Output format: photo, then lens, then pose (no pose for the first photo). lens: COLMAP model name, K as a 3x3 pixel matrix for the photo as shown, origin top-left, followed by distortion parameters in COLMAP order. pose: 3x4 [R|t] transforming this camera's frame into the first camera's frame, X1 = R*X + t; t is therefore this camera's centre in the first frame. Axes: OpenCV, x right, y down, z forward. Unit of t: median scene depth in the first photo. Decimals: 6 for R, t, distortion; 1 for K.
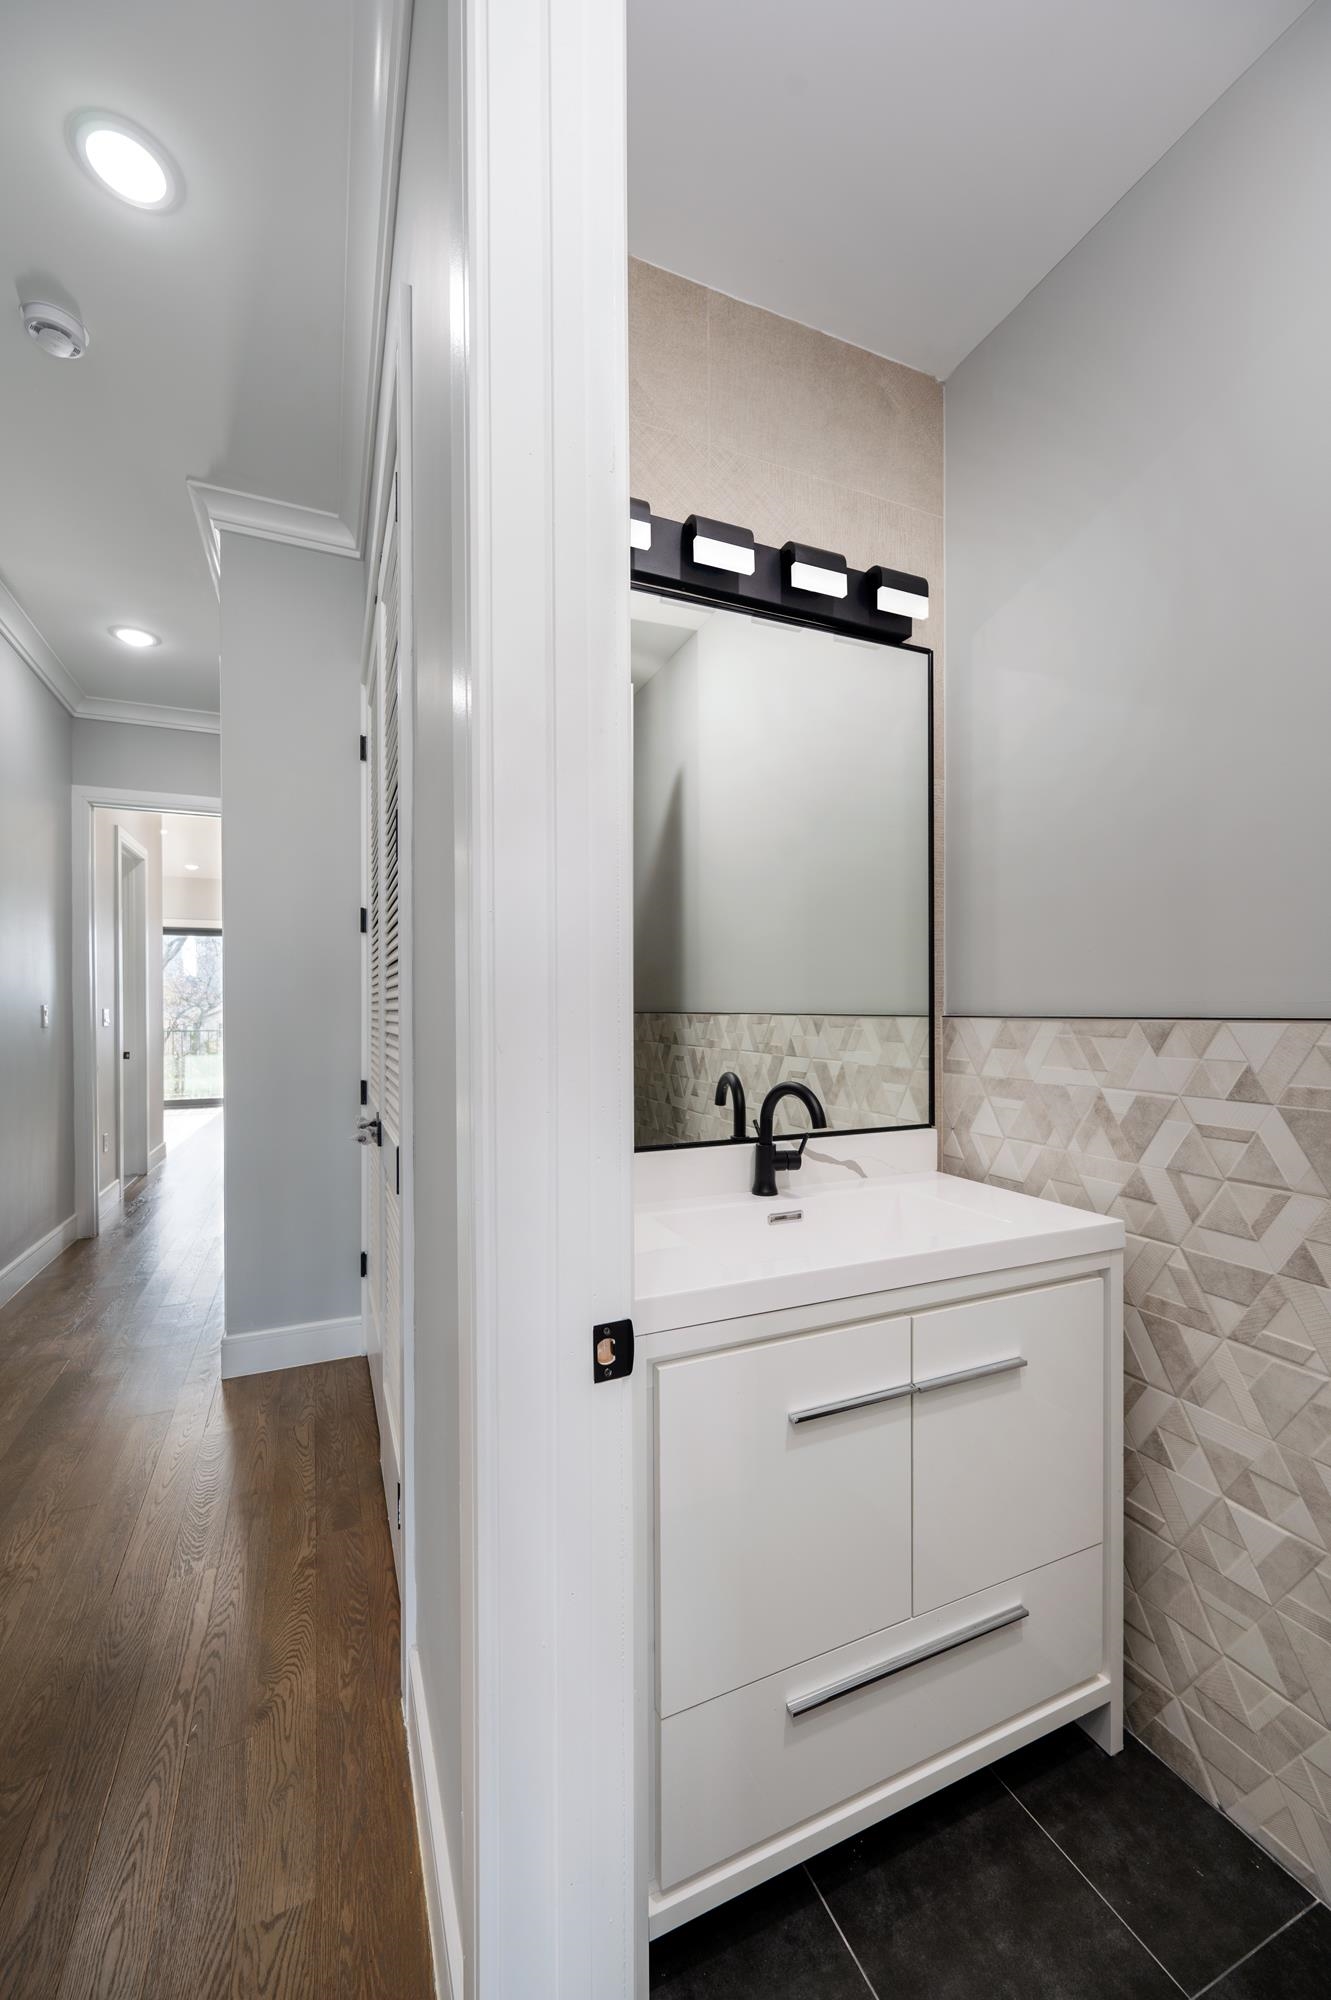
lens RADIAL K [[788.9, 0, 667.1], [0, 788.9, 1012.8], [0, 0, 1]] dist [-0.000262, 0.000254]
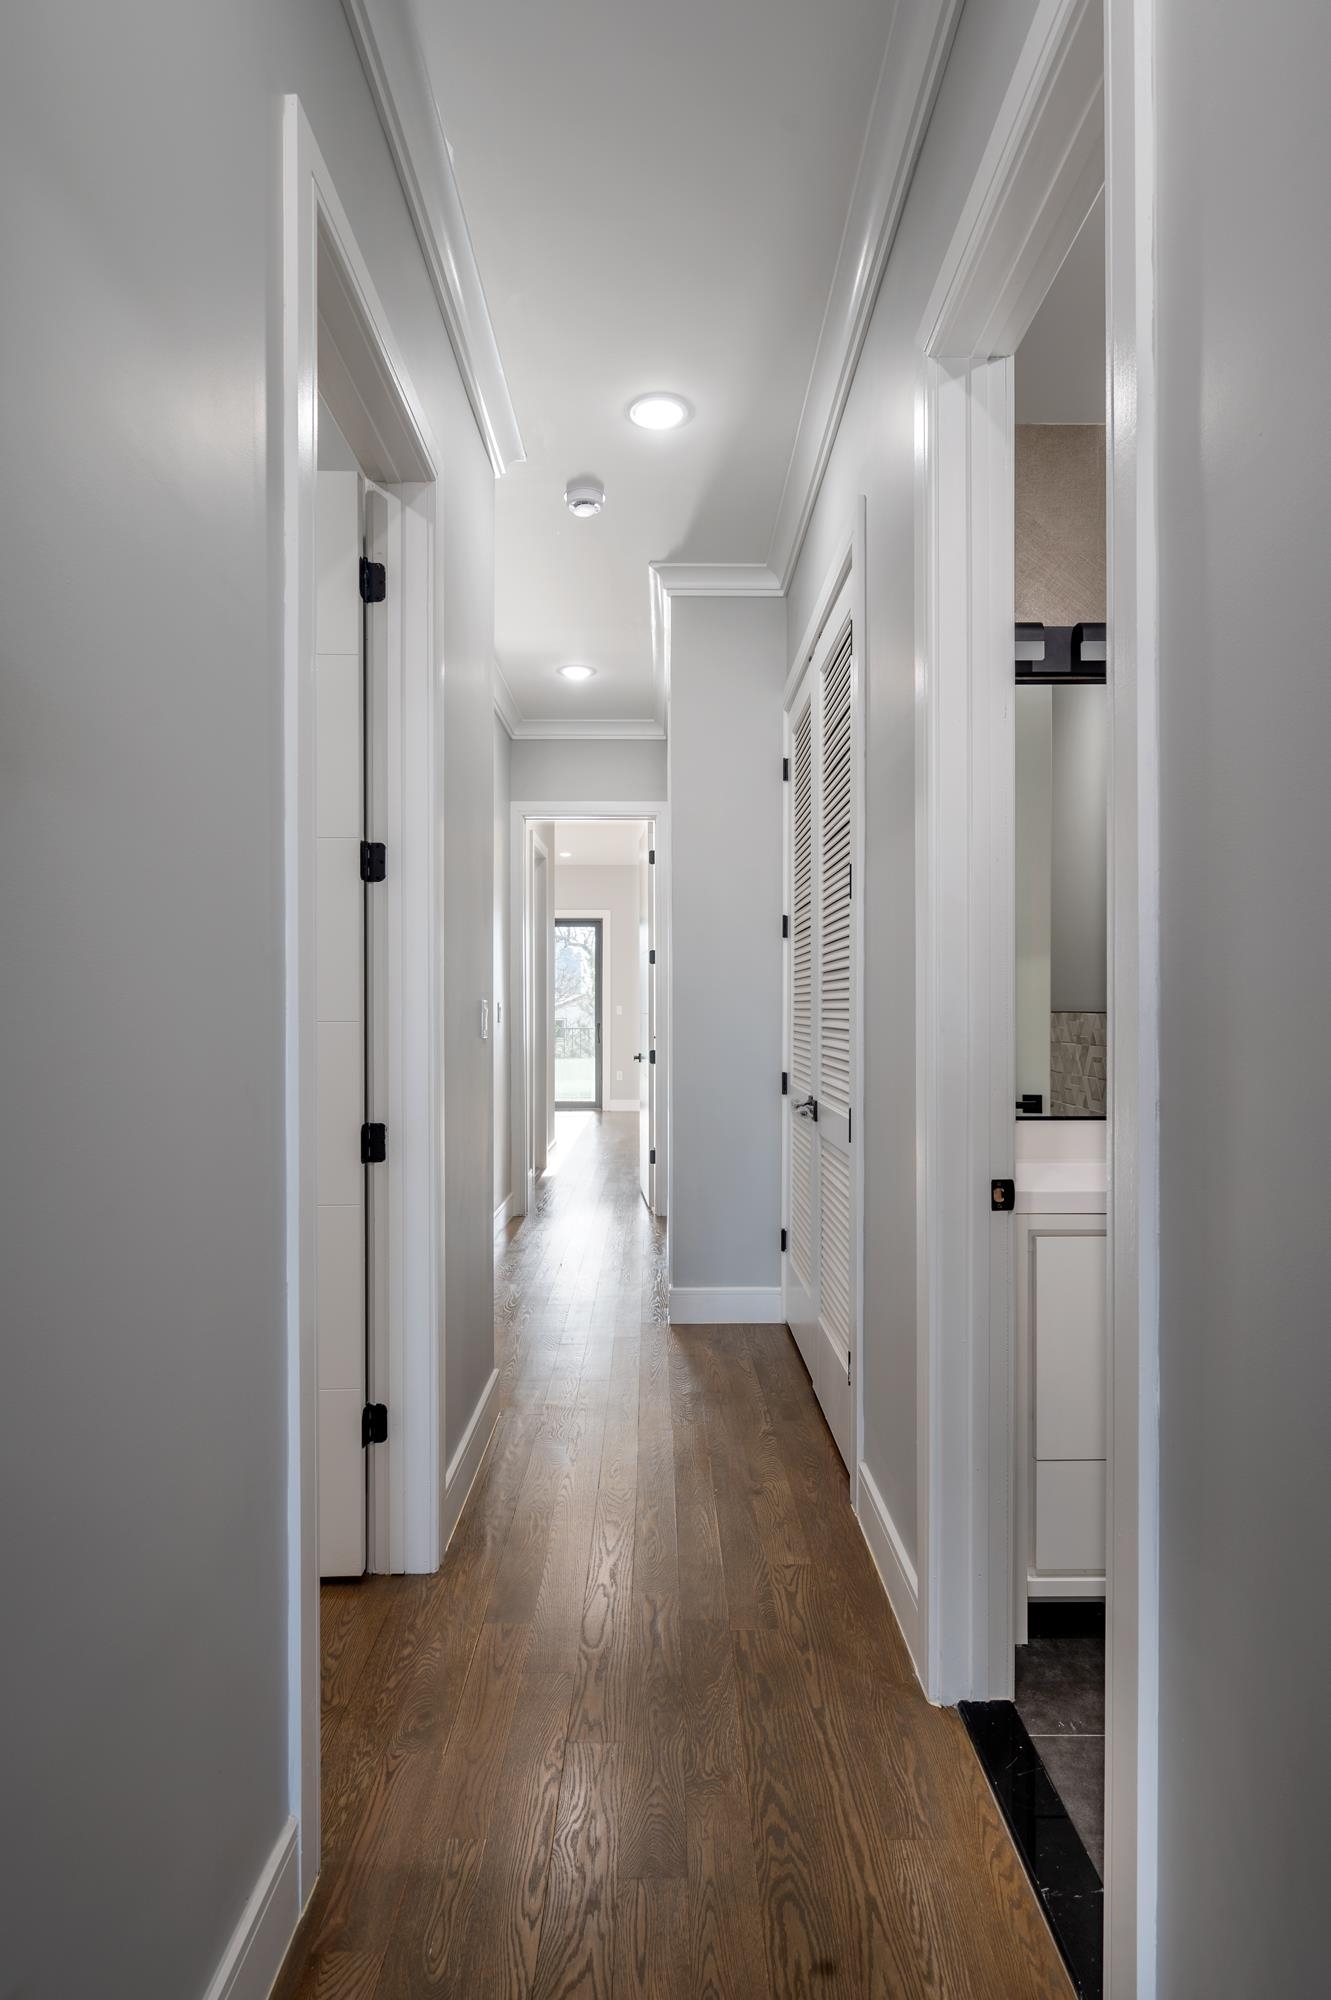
lens RADIAL K [[1066.2, 0, 664.4], [0, 1066.2, 1016.0], [0, 0, 1]] dist [-0.000077, 0.000065]
pose [[0.917108, 0.005213, -0.398605, 0.058815], [-0.004212, 0.999985, 0.003386, 0.002710], [0.398616, -0.001426, 0.917117, -0.475008]]
